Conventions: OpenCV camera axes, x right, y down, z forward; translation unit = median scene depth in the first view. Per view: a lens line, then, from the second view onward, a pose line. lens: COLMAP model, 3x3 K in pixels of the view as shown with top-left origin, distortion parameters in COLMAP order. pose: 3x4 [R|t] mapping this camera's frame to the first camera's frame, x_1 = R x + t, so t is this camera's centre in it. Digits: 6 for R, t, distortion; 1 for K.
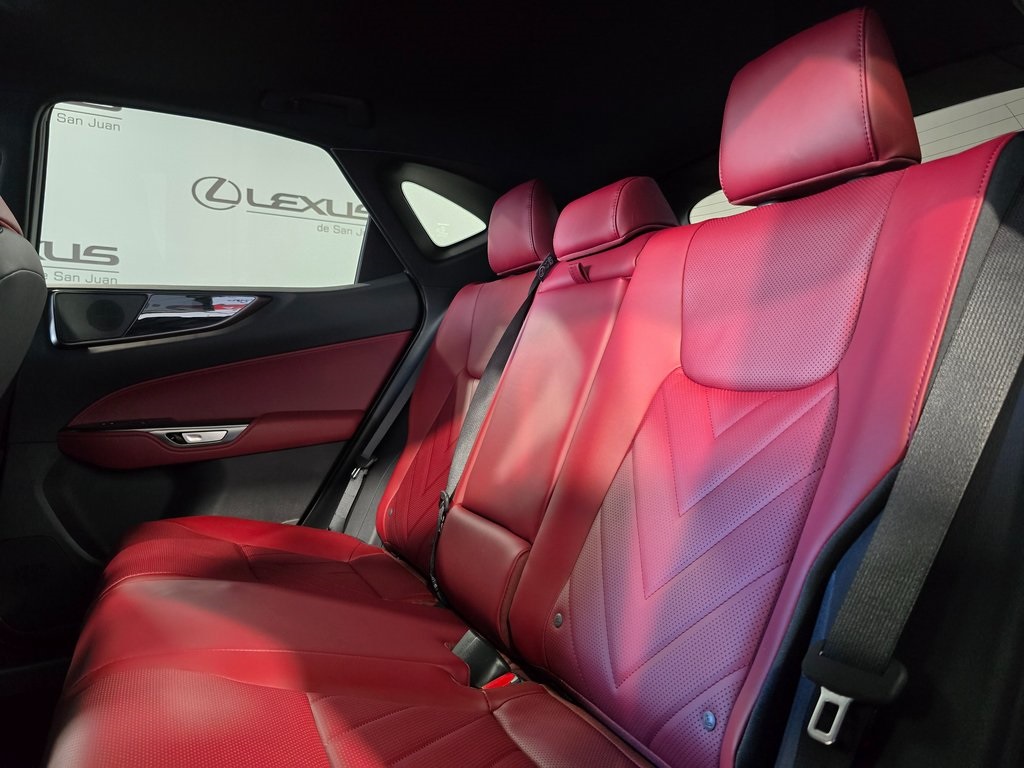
lens RADIAL K [[646.4, 0, 512.0], [0, 646.4, 384.0], [0, 0, 1]] dist [0.001769, -0.022211]
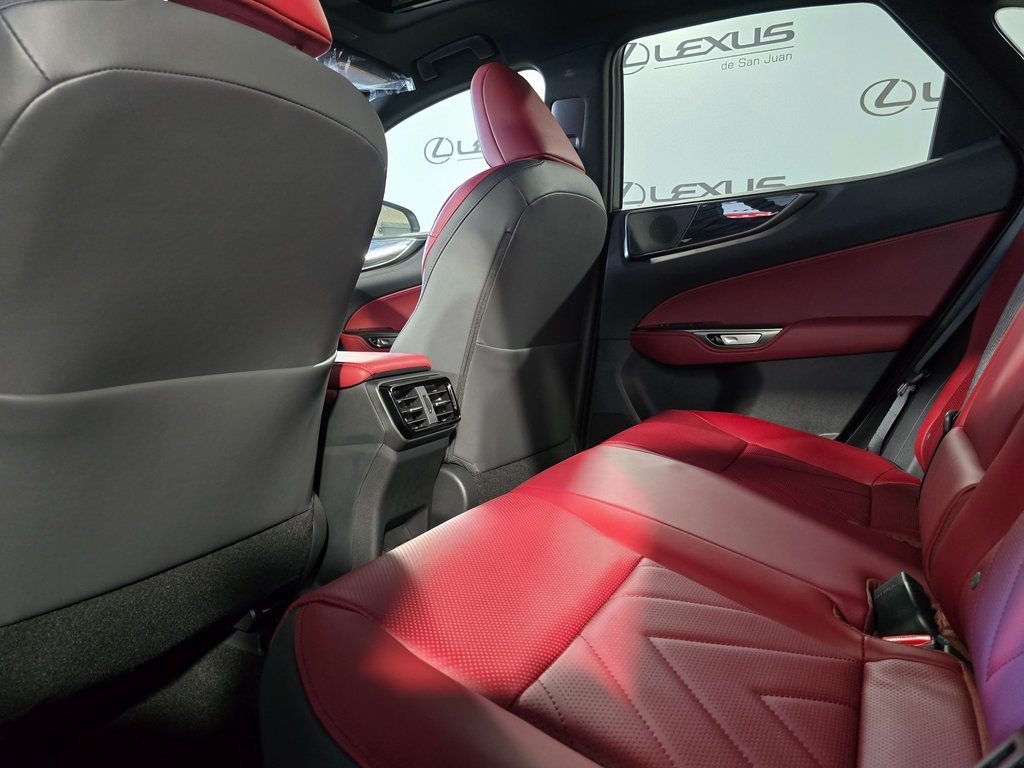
lens RADIAL K [[646.4, 0, 512.0], [0, 646.4, 384.0], [0, 0, 1]] dist [0.001769, -0.022211]
pose [[0.589707, 0.086718, -0.802948, 0.142411], [0.010068, 0.993352, 0.114676, 0.029954], [0.807554, -0.075709, 0.584914, 0.091097]]
